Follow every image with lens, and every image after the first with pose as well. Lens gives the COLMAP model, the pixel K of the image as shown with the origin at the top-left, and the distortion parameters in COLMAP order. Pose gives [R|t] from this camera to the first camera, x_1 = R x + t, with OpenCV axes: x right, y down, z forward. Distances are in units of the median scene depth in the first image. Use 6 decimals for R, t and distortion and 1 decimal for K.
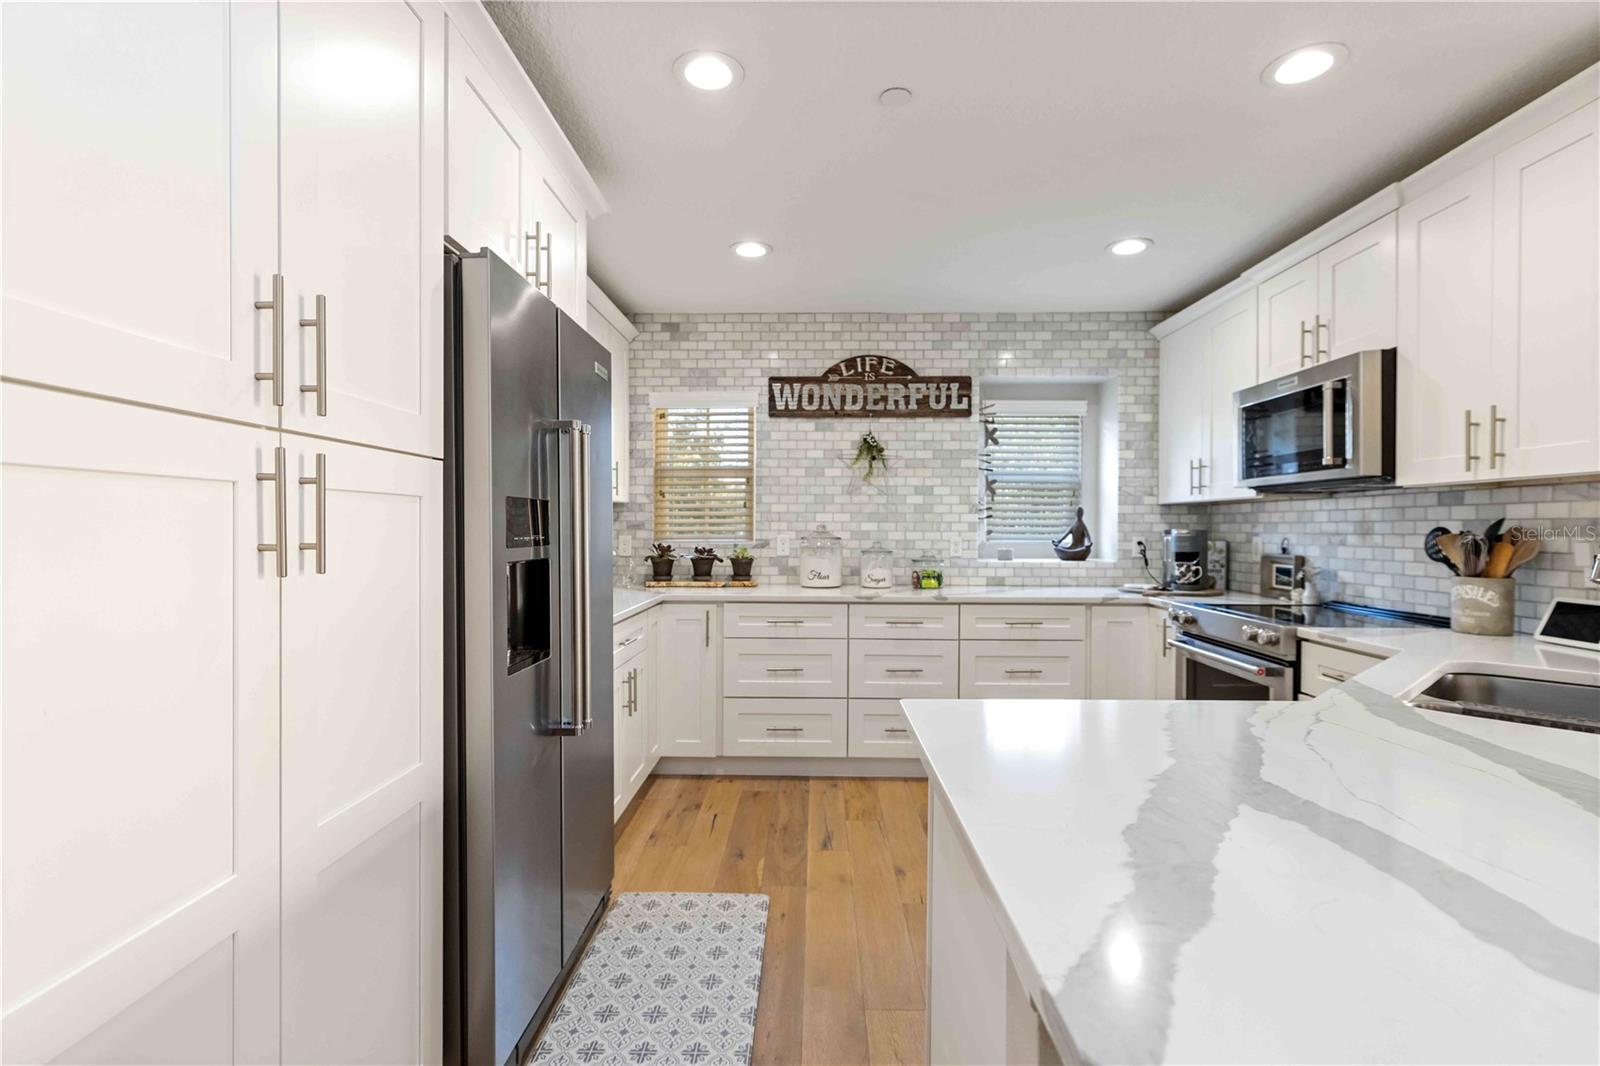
lens RADIAL K [[740.7, 0, 800.0], [0, 740.7, 533.0], [0, 0, 1]] dist [0.002497, 0.000501]
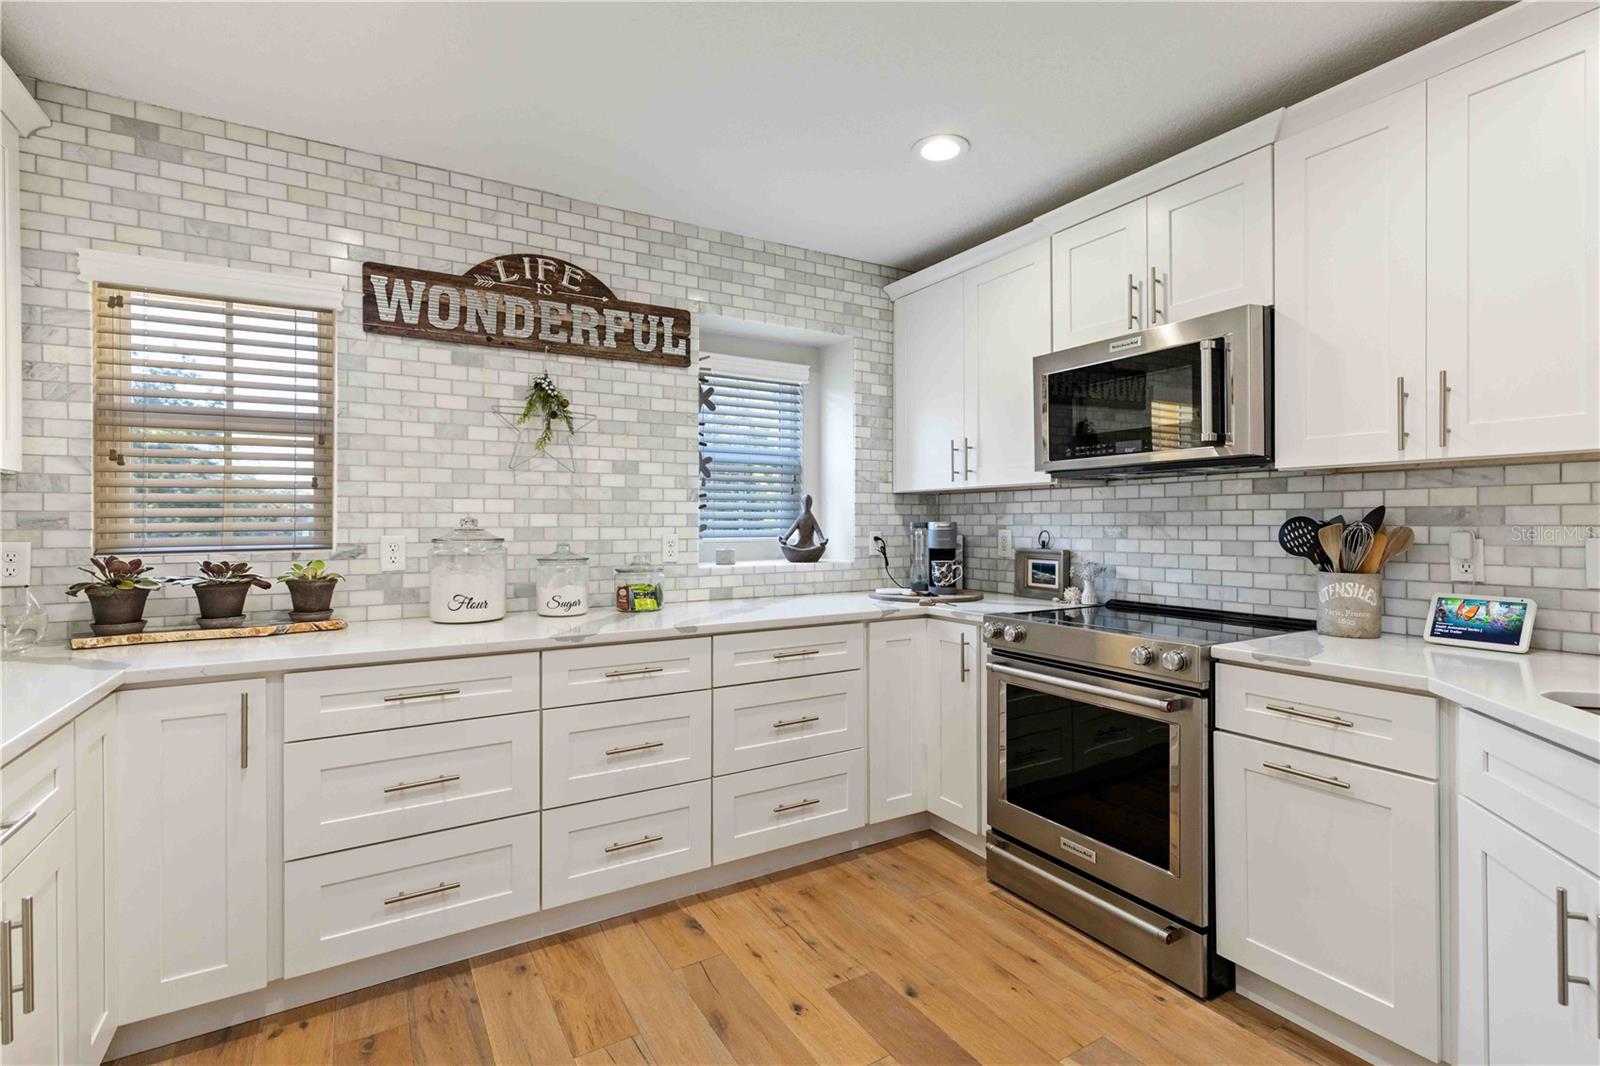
lens RADIAL K [[741.6, 0, 799.5], [0, 741.6, 523.2], [0, 0, 1]] dist [-0.000647, 0.002011]
pose [[0.845286, -0.006681, 0.534272, -0.065060], [0.010118, 0.999943, -0.003503, -0.001836], [-0.534218, 0.008367, 0.845305, 0.334556]]
